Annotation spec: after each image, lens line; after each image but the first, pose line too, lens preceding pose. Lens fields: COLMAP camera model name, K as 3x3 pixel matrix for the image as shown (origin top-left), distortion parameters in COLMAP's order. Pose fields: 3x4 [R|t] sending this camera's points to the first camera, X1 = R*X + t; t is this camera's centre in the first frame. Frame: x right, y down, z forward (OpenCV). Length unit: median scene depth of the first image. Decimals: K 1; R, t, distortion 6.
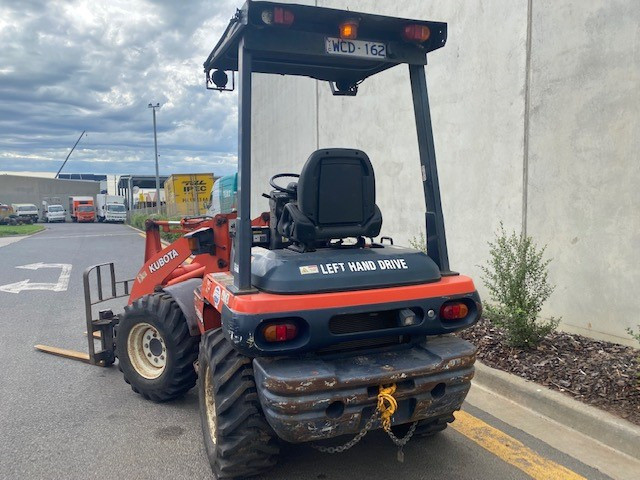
lens RADIAL K [[484.9, 0, 320.0], [0, 484.9, 240.0], [0, 0, 1]] dist [0.045771, -0.046301]
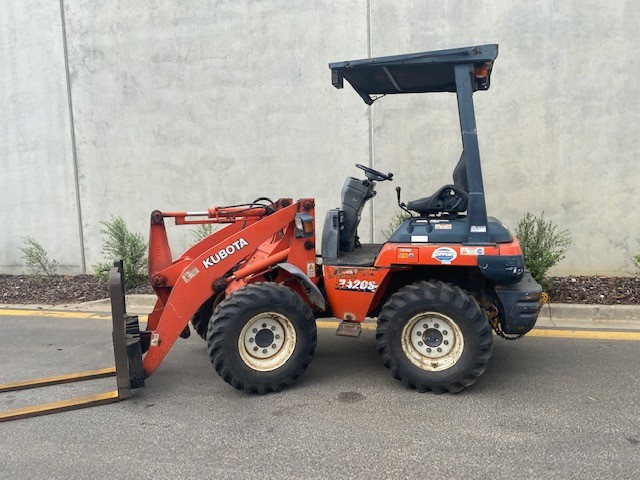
lens RADIAL K [[477.2, 0, 320.0], [0, 477.2, 240.0], [0, 0, 1]] dist [0.044491, -0.054662]
pose [[0.627468, -0.078327, 0.774693, -1.107097], [0.080475, 0.996123, 0.035533, 0.001309], [-0.774473, 0.040047, 0.631339, 0.344689]]
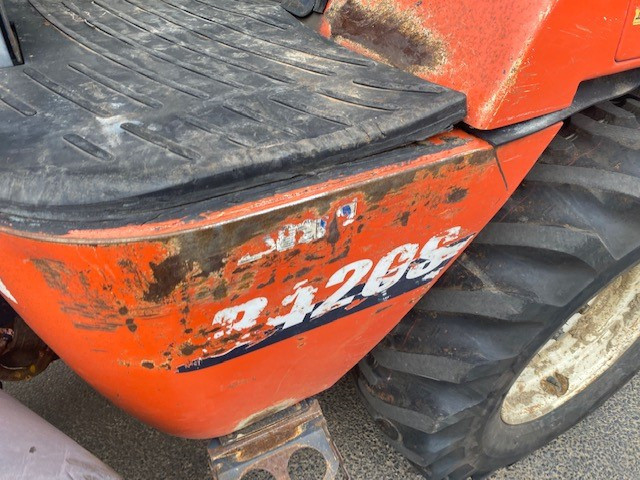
lens RADIAL K [[478.4, 0, 311.3], [0, 478.4, 226.1], [0, 0, 1]] dist [0.018331, -0.008214]
pose [[-0.097567, -0.606468, 0.789099, -0.339837], [0.086850, 0.784669, 0.613801, 0.041266], [-0.991432, 0.128420, -0.023886, 0.968172]]
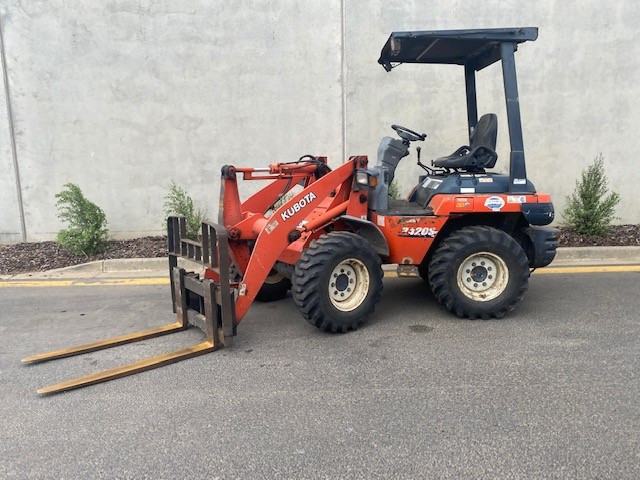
lens RADIAL K [[478.4, 0, 311.3], [0, 478.4, 226.1], [0, 0, 1]] dist [0.018331, -0.008214]
pose [[0.397336, -0.120286, 0.909755, -1.447695], [0.083556, 0.991996, 0.094667, -0.006252], [-0.913861, 0.038401, 0.404207, 0.714659]]
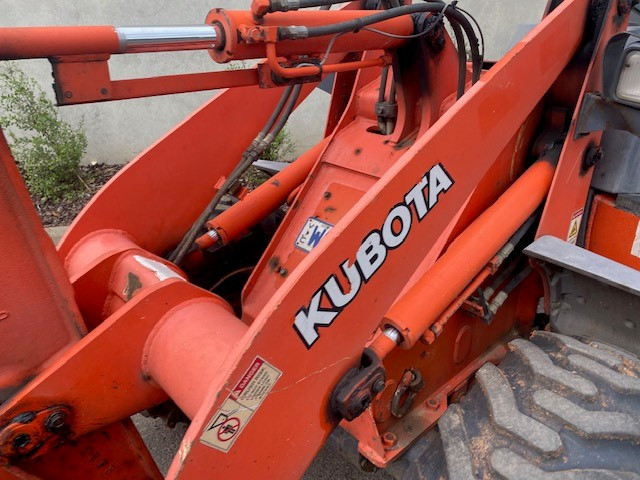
lens RADIAL K [[478.4, 0, 311.3], [0, 478.4, 226.1], [0, 0, 1]] dist [0.018331, -0.008214]
pose [[0.322484, -0.372398, 0.870243, -0.589529], [0.085585, 0.927066, 0.364999, -0.039162], [-0.942698, -0.043226, 0.330836, 1.170292]]
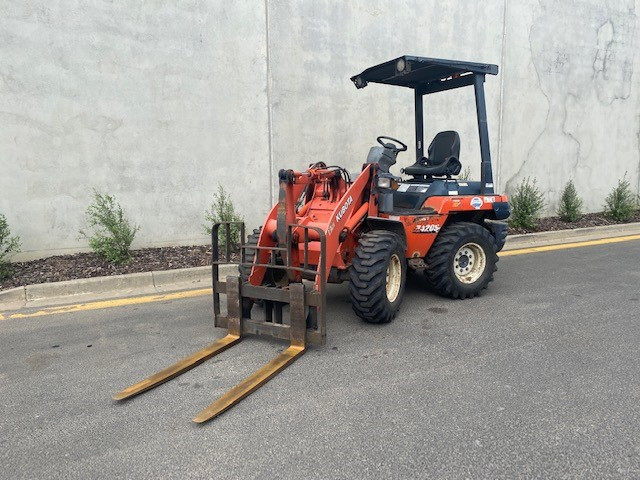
lens RADIAL K [[476.4, 0, 319.6], [0, 476.4, 230.6], [0, 0, 1]] dist [0.011608, -0.006076]
pose [[-0.054606, -0.113241, 0.992066, -1.618205], [0.082985, 0.989596, 0.117527, -0.040274], [-0.995054, 0.088744, -0.044641, 1.337482]]
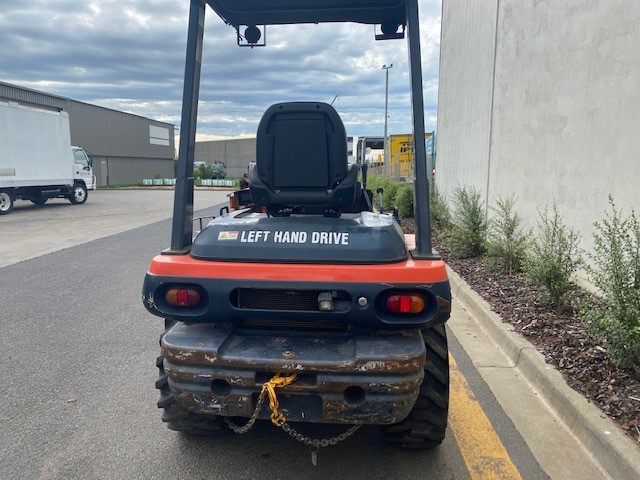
lens RADIAL K [[494.9, 0, 318.6], [0, 494.9, 228.3], [0, 0, 1]] dist [0.018804, -0.005741]
pose [[0.884578, 0.077838, -0.459852, 0.396271], [-0.053766, 0.996420, 0.065237, -0.016654], [0.463284, -0.032983, 0.885596, 0.169861]]
